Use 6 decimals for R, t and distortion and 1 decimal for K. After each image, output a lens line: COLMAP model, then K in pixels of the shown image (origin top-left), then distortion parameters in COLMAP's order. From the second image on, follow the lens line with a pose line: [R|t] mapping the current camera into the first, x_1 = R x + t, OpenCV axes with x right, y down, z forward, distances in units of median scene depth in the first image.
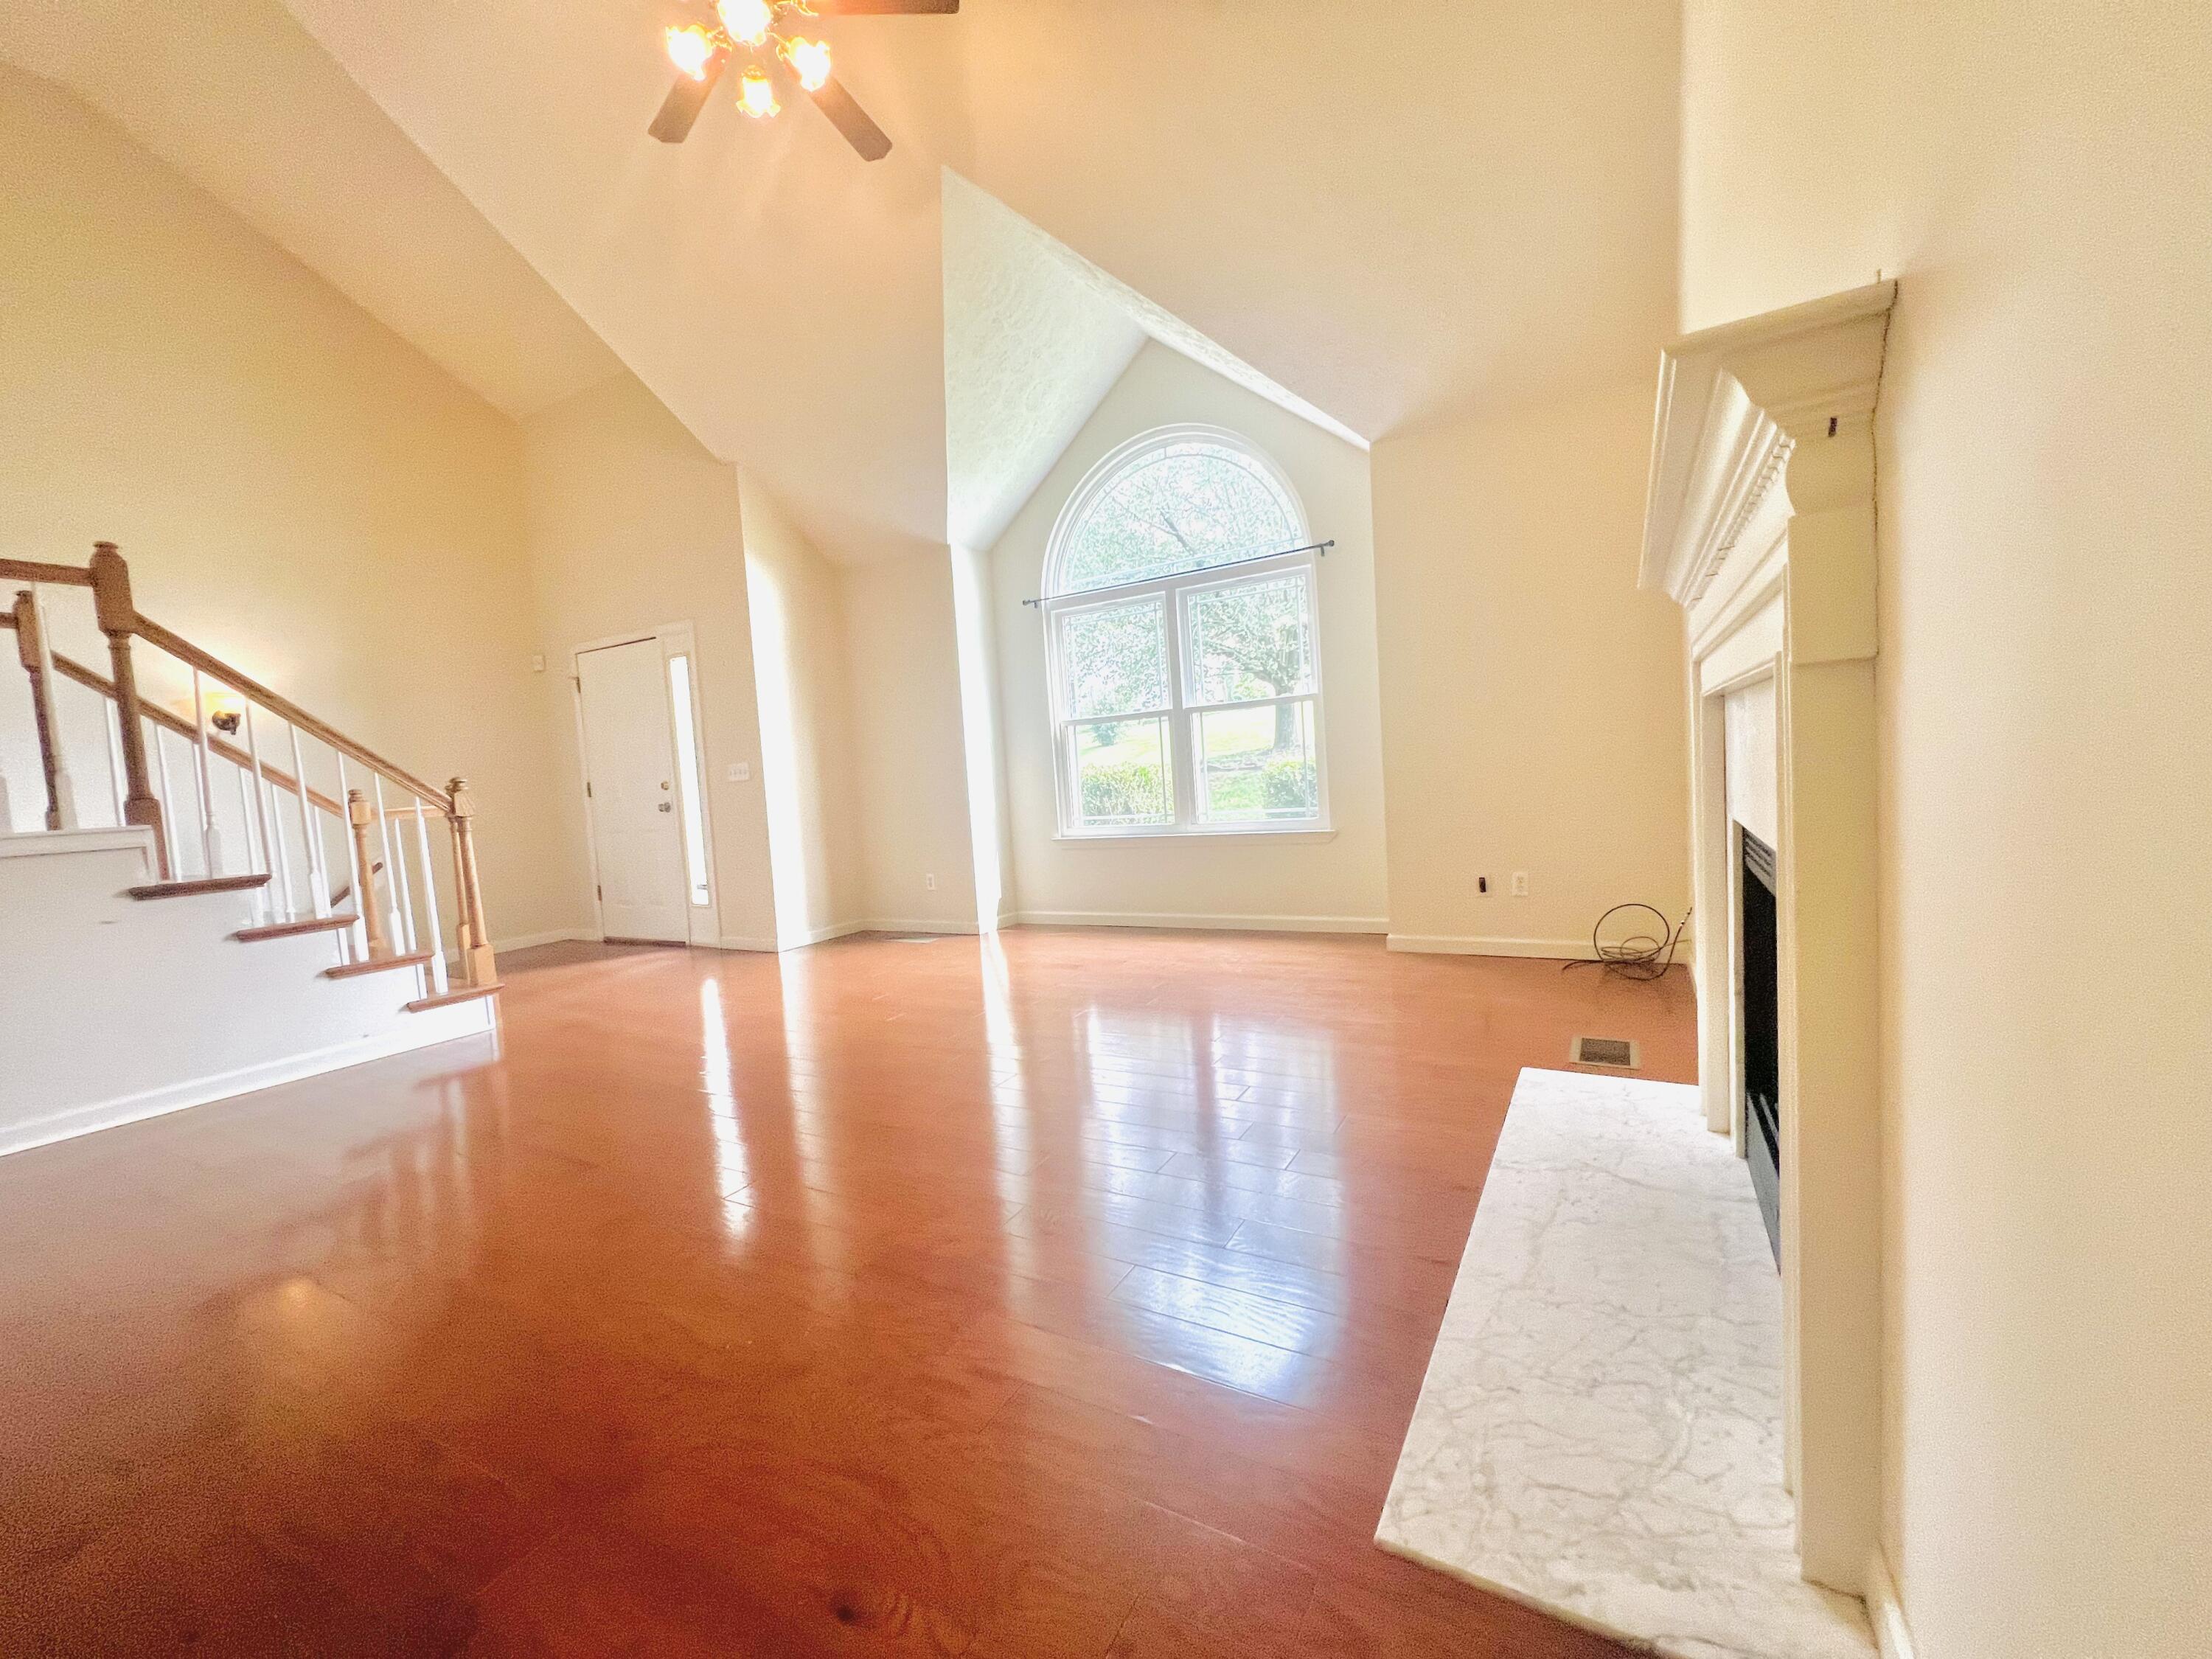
lens RADIAL K [[875.7, 0, 1102.0], [0, 875.7, 820.7], [0, 0, 1]] dist [-0.010520, 0.000375]
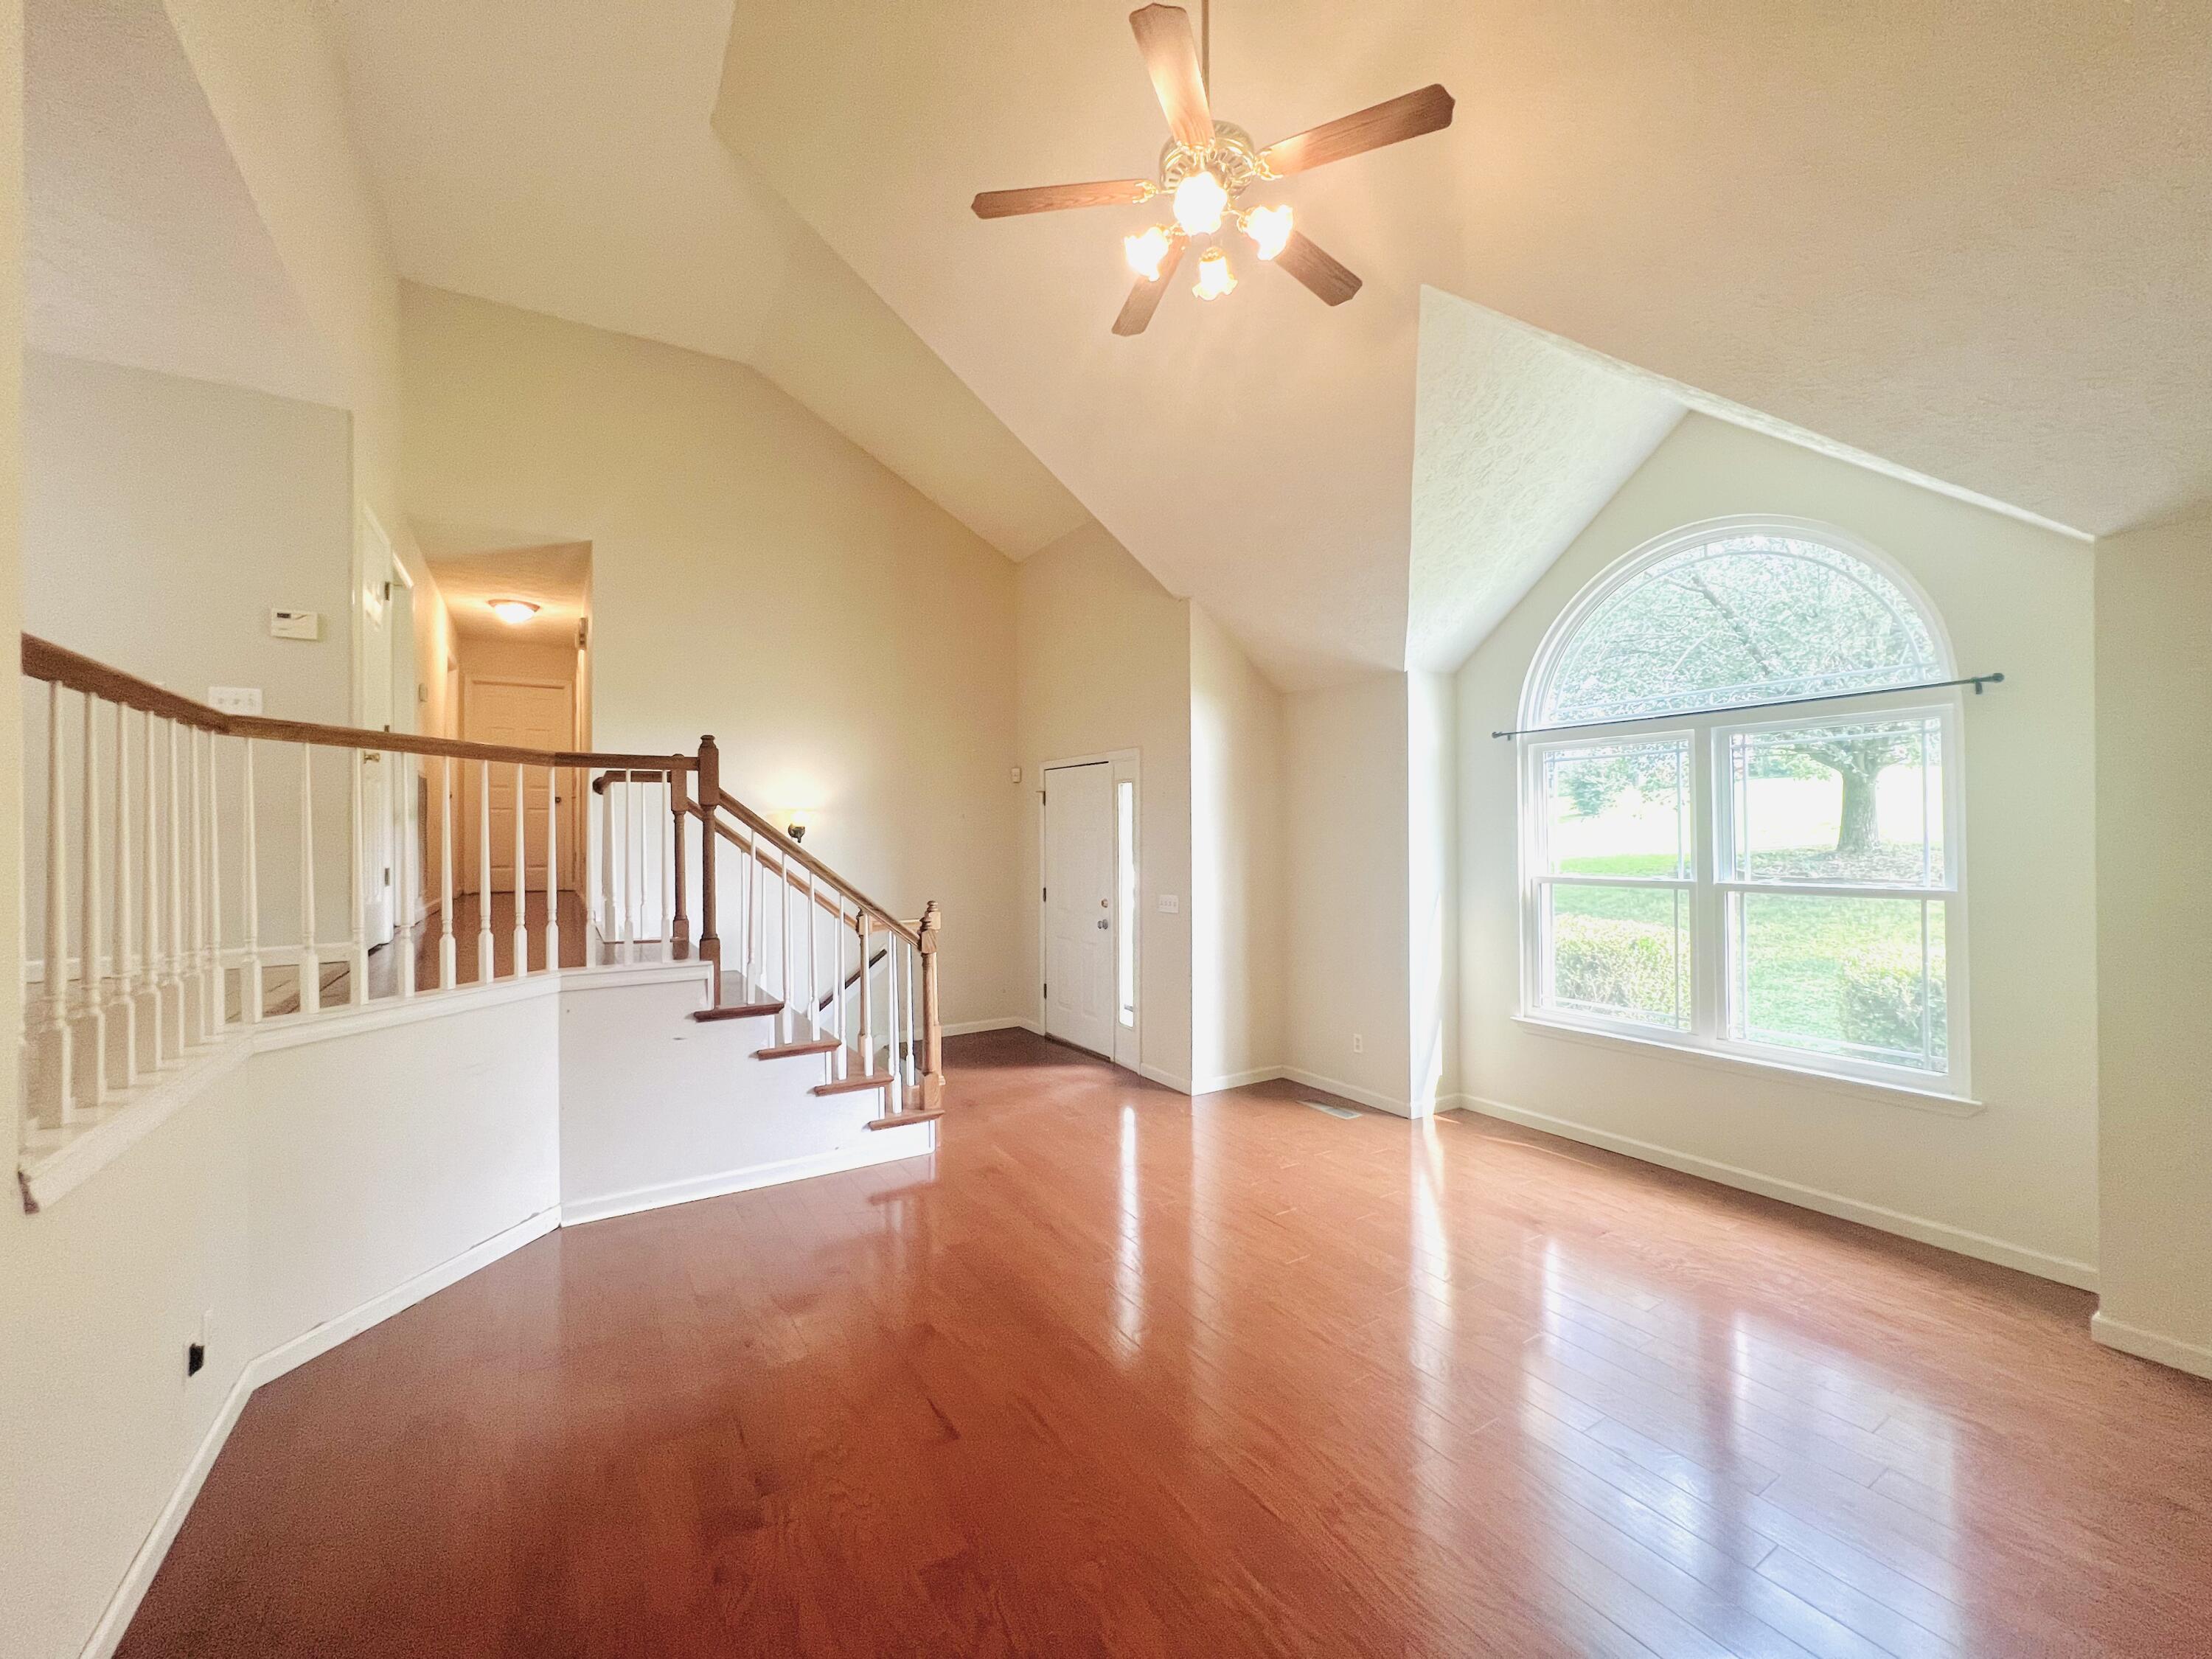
lens RADIAL K [[875.7, 0, 1102.0], [0, 875.7, 820.7], [0, 0, 1]] dist [-0.010520, 0.000375]
pose [[0.875463, 0.057618, -0.479838, -0.011558], [-0.081763, 0.996214, -0.029553, -0.116237], [0.476319, 0.065105, 0.876859, 0.087753]]
